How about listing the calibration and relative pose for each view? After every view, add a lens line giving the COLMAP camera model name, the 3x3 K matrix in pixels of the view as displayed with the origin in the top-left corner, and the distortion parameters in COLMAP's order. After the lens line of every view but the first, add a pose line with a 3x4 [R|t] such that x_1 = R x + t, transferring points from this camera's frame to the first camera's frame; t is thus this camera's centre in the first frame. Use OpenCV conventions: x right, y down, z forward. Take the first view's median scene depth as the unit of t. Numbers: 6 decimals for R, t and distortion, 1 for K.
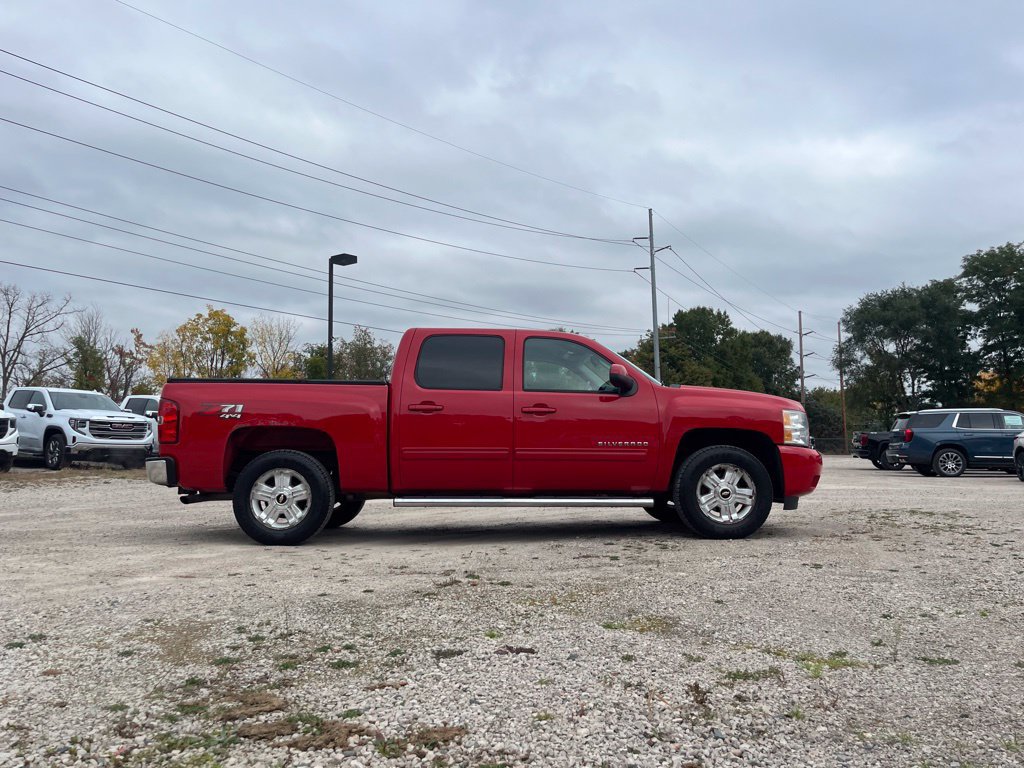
lens RADIAL K [[776.1, 0, 510.4], [0, 776.1, 387.4], [0, 0, 1]] dist [0.080335, -0.112459]
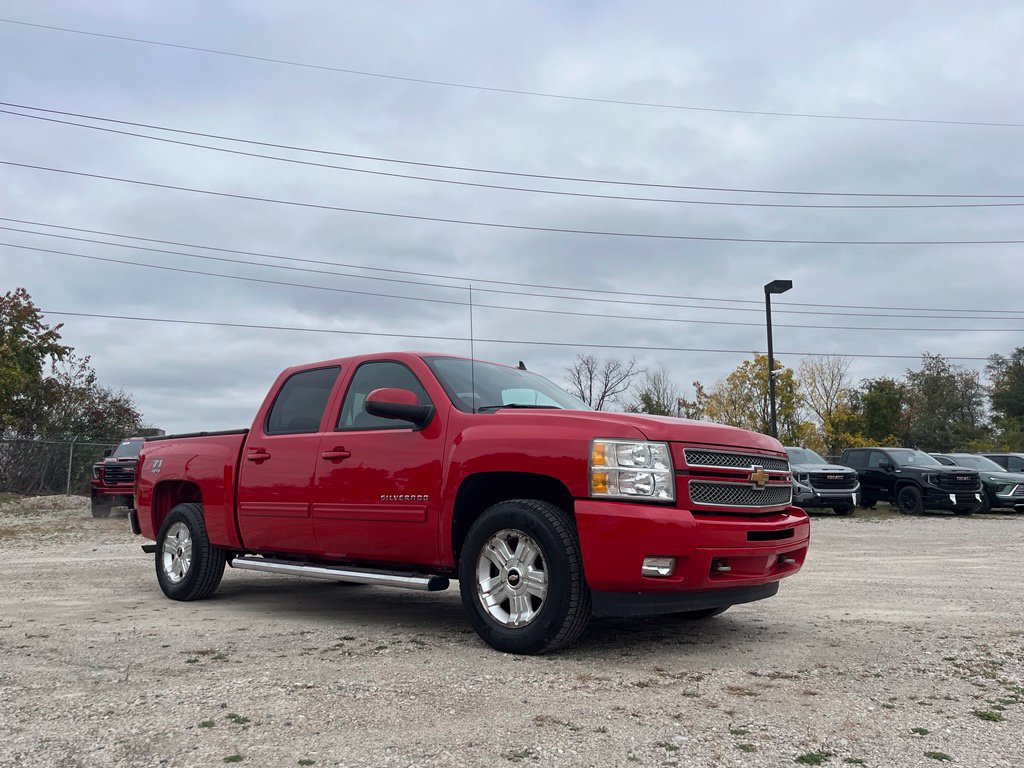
lens RADIAL K [[774.7, 0, 512.0], [0, 774.7, 384.0], [0, 0, 1]] dist [0.090026, -0.126440]
pose [[0.737758, -0.095819, -0.668230, 0.156149], [0.055125, 0.995121, -0.081831, 0.007135], [0.672811, 0.023535, 0.739440, 0.117907]]
